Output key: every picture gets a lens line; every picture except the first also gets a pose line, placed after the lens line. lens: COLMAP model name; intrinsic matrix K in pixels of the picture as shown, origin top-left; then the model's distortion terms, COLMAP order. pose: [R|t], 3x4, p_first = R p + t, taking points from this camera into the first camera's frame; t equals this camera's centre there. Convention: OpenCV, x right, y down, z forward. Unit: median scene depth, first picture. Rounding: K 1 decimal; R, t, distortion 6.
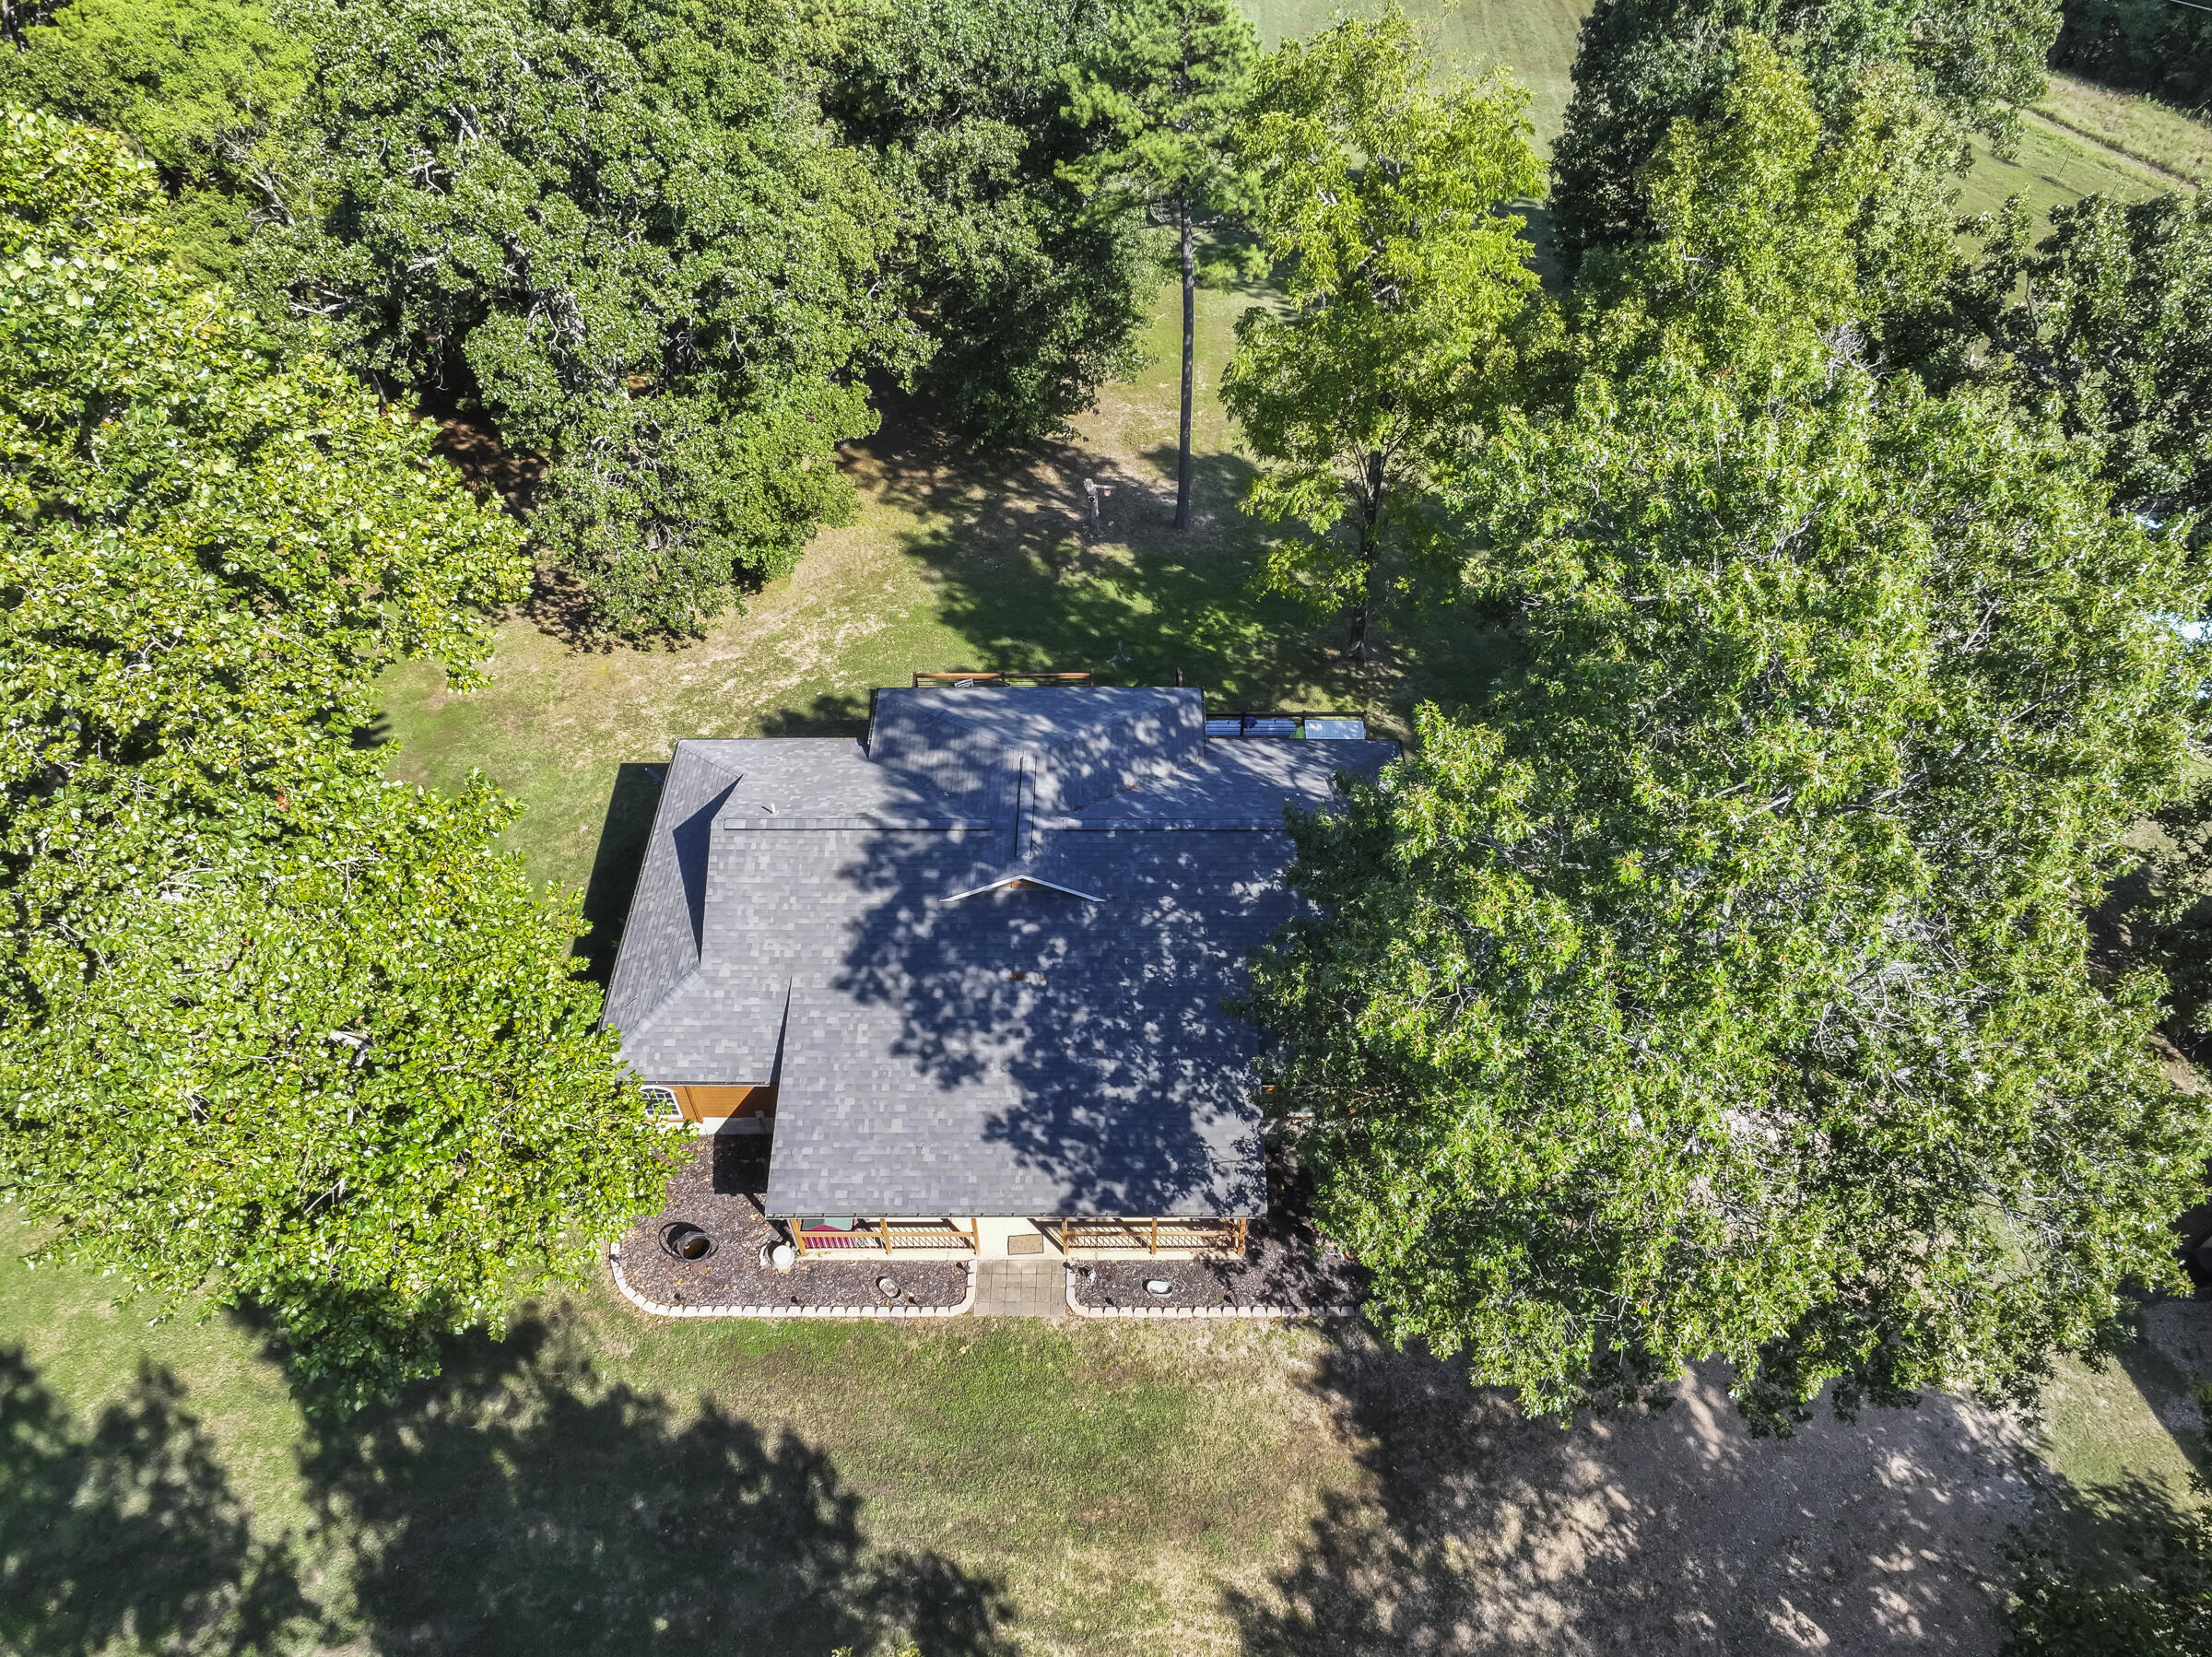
lens RADIAL K [[1626.5, 0, 1106.0], [0, 1626.5, 828.5], [0, 0, 1]] dist [0.024061, 0.013785]
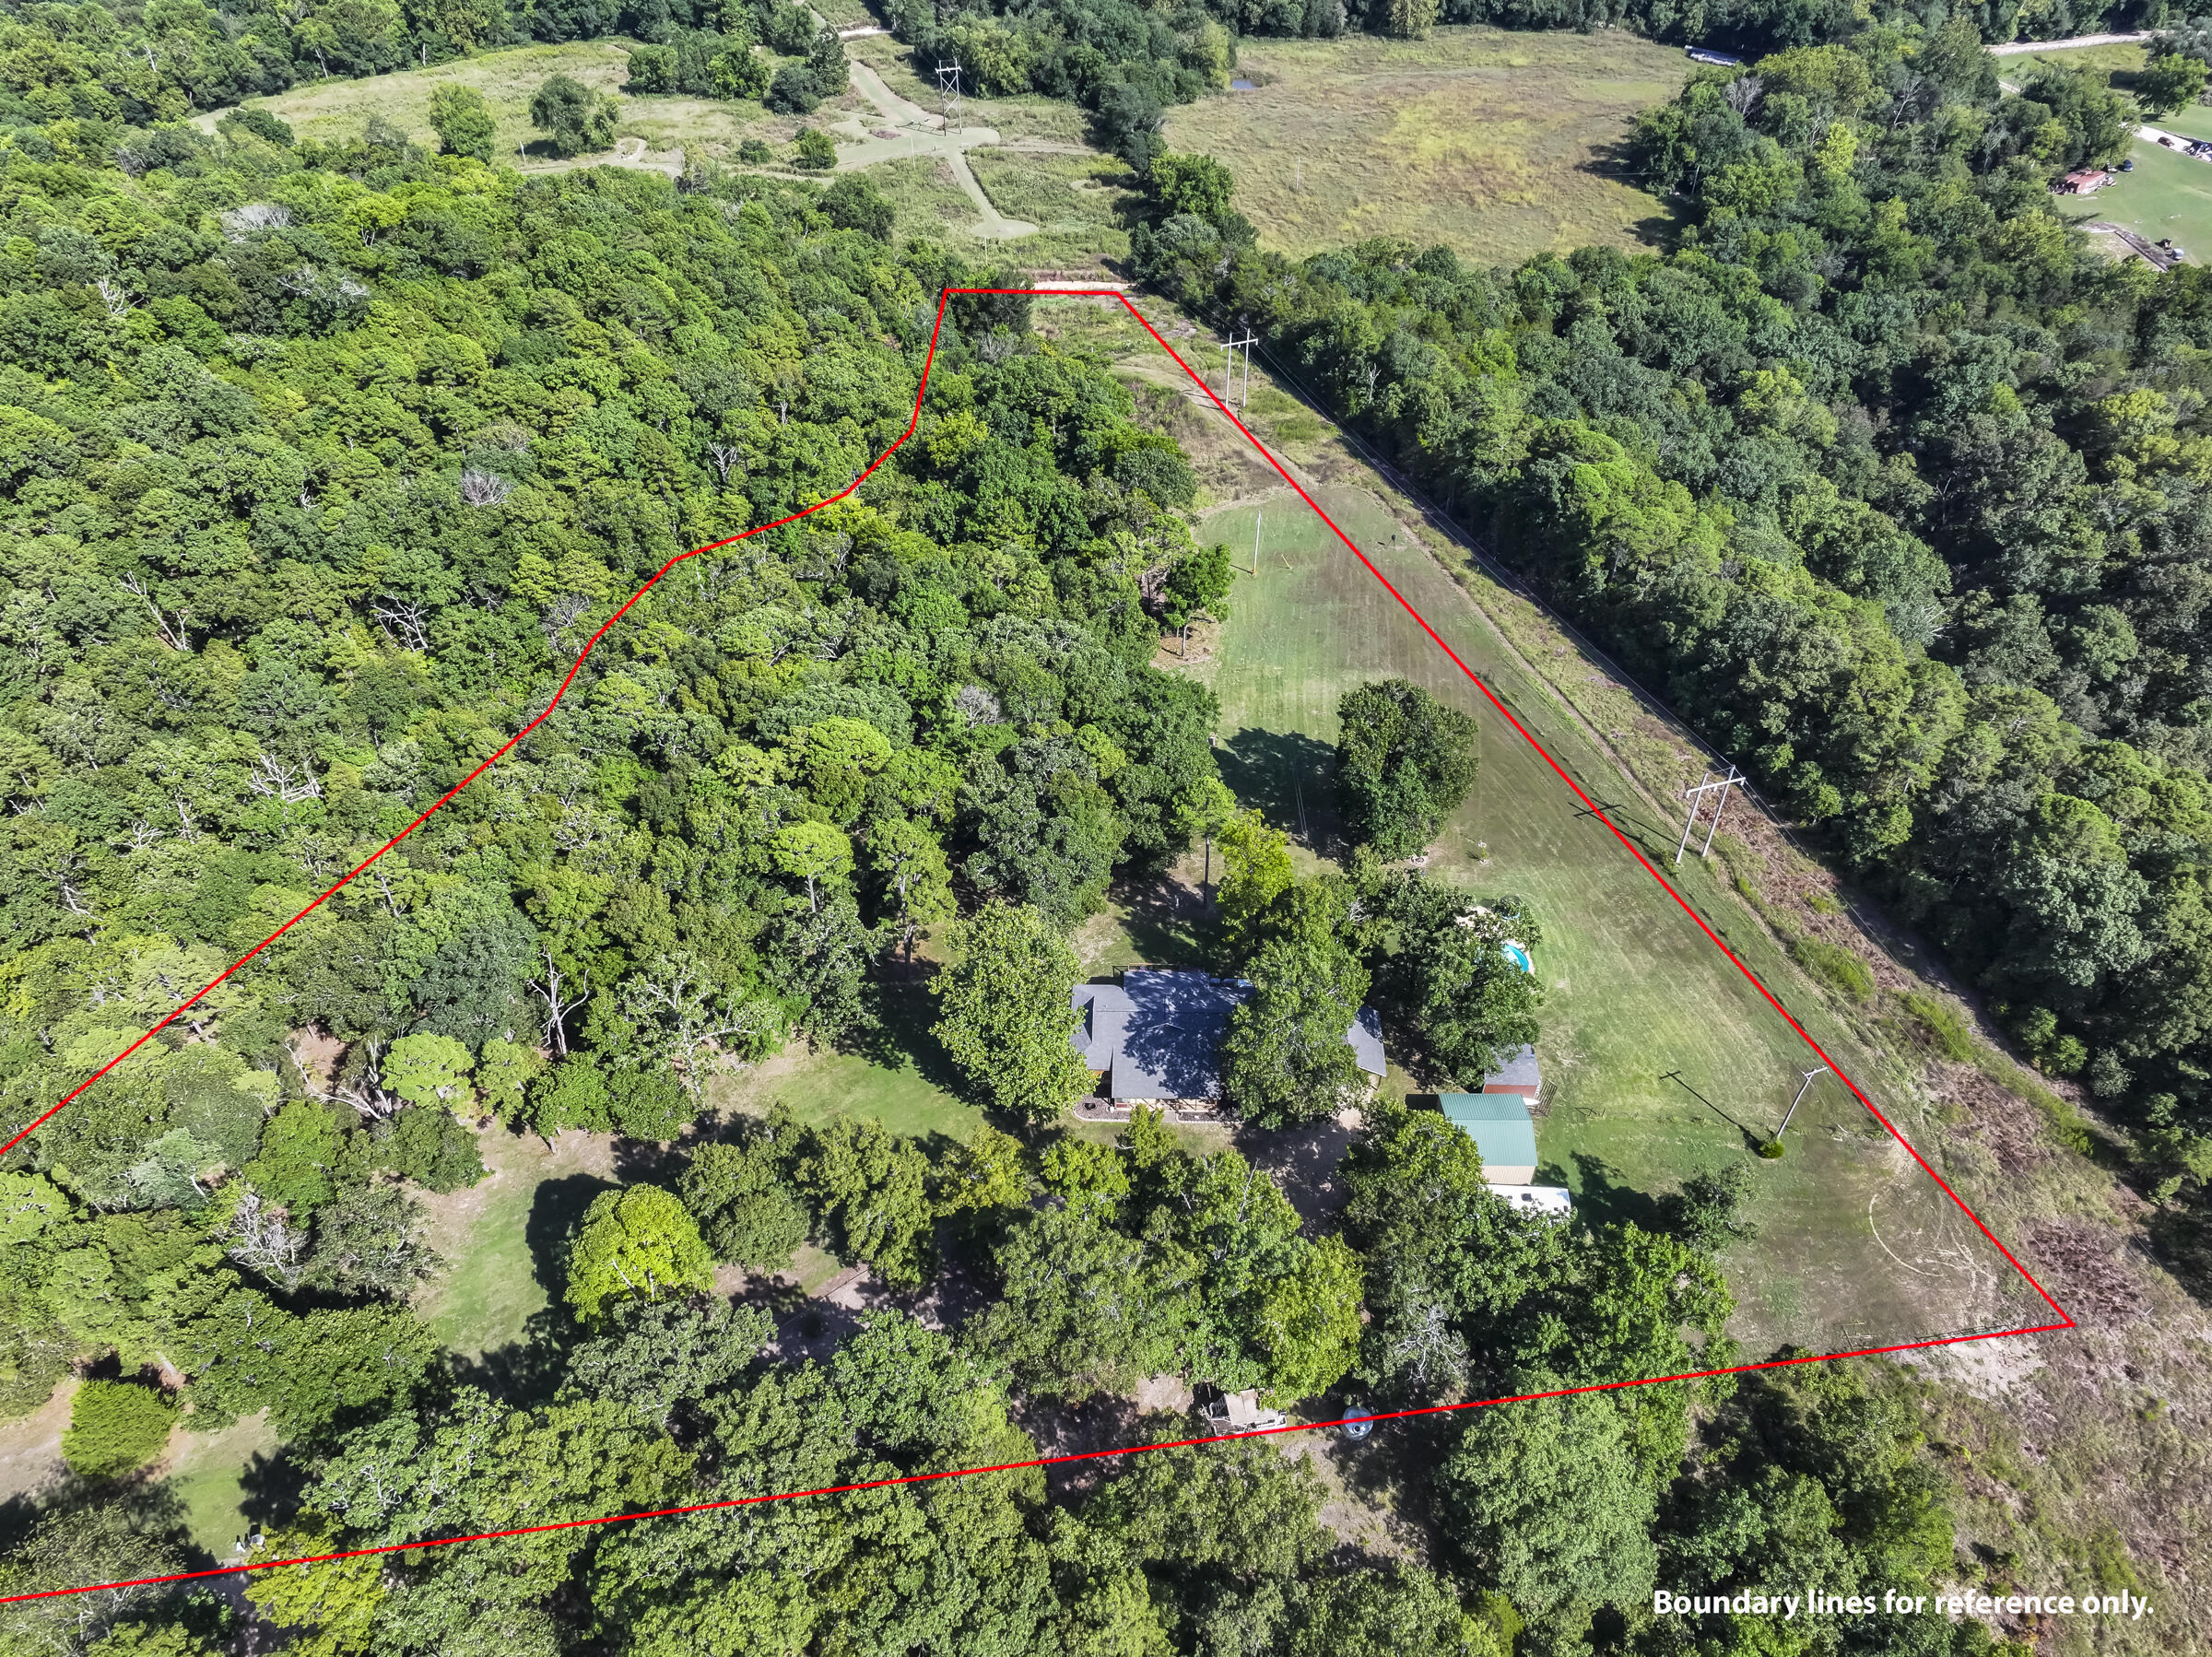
lens RADIAL K [[1626.5, 0, 1106.0], [0, 1626.5, 828.5], [0, 0, 1]] dist [0.024061, 0.013785]
pose [[0.999507, 0.001380, -0.031371, -0.076661], [-0.003463, 0.997785, -0.066427, -0.216376], [0.031210, 0.066503, 0.997298, -3.434635]]
